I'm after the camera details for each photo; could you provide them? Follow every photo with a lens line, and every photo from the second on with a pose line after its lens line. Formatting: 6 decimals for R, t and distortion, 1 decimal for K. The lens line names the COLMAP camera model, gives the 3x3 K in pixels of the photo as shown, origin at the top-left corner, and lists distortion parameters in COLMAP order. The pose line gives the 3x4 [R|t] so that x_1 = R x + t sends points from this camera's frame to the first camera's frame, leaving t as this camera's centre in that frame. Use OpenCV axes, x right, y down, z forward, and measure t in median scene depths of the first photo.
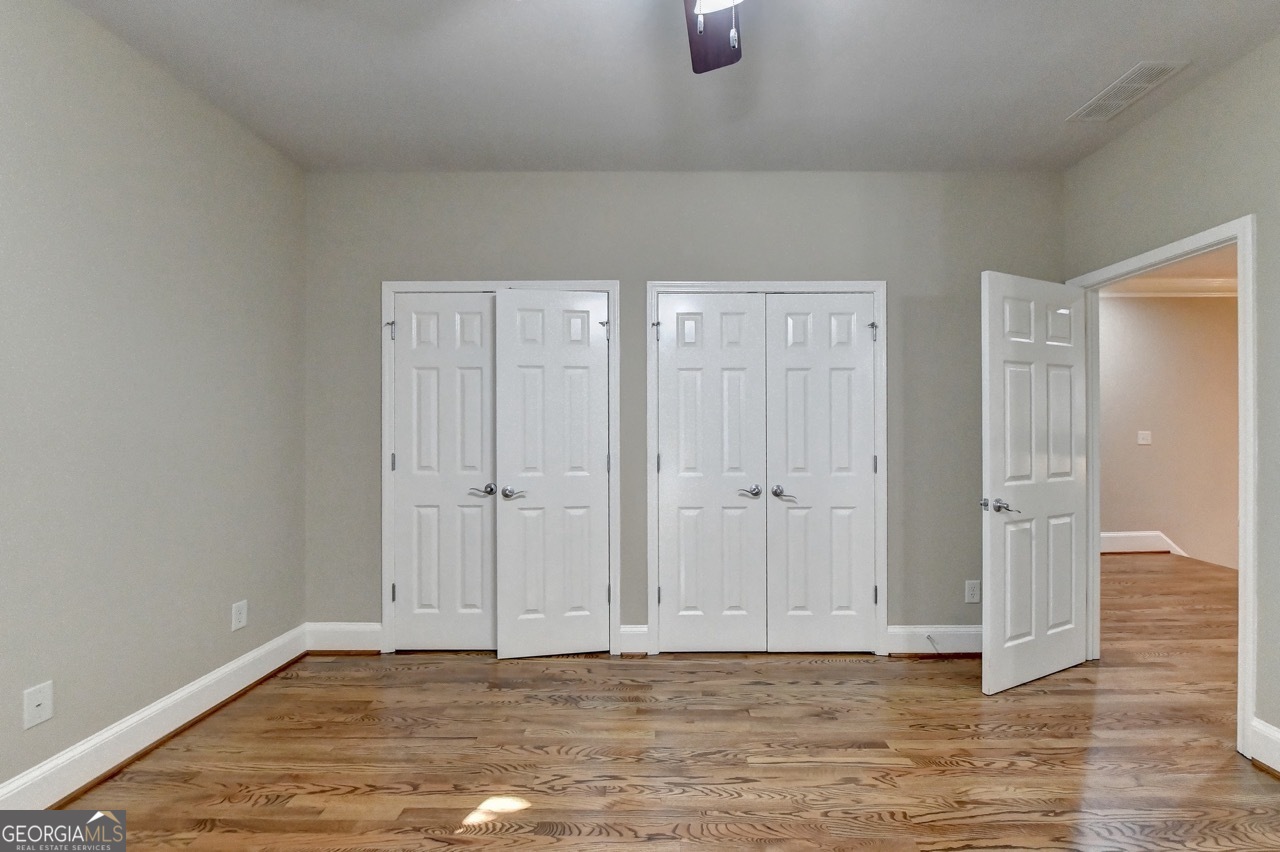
lens RADIAL K [[523.6, 0, 655.2], [0, 523.6, 427.8], [0, 0, 1]] dist [-0.010474, -0.000058]
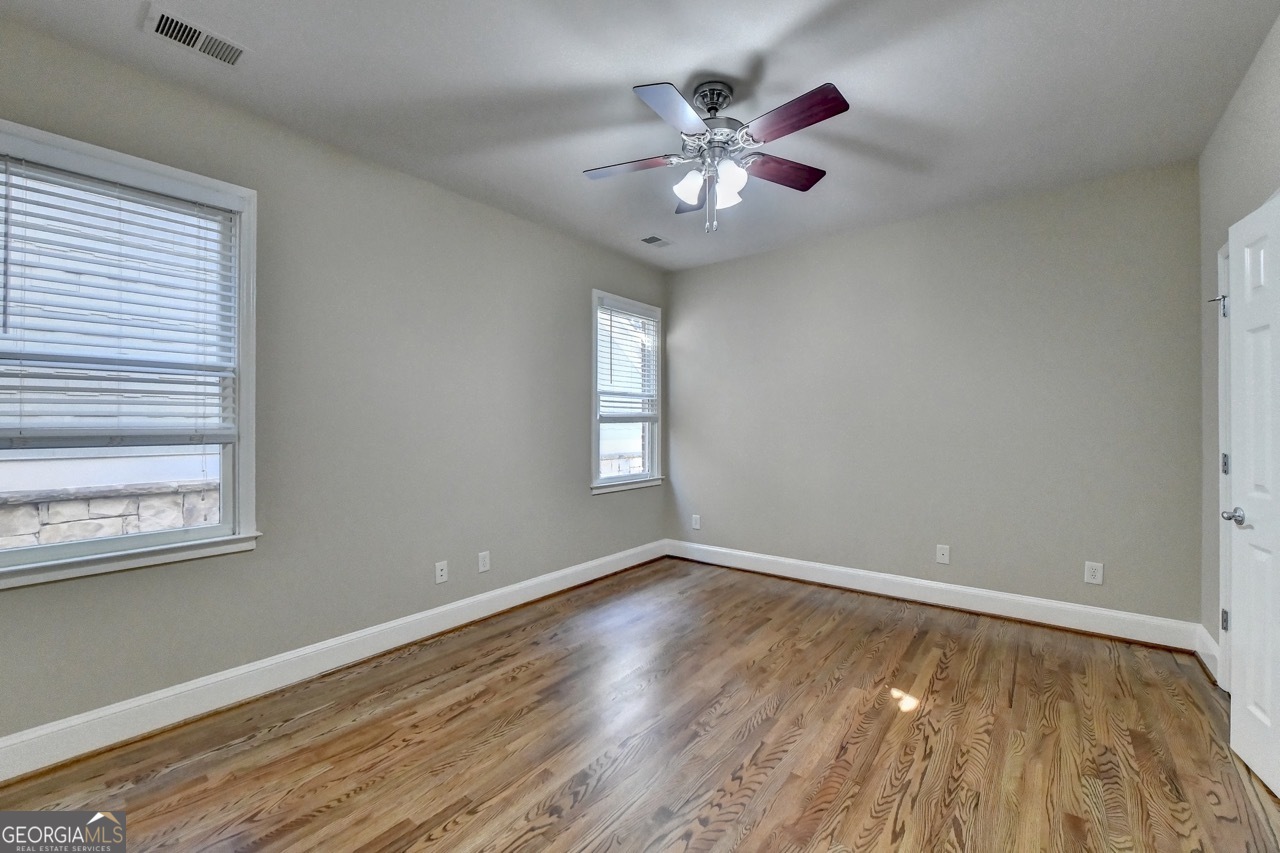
lens RADIAL K [[518.7, 0, 654.1], [0, 518.7, 419.2], [0, 0, 1]] dist [-0.001233, -0.000190]
pose [[-0.596928, -0.002649, -0.802290, 0.909265], [0.006762, 0.999942, -0.008333, -0.003352], [0.802266, -0.010399, -0.596876, 0.988562]]
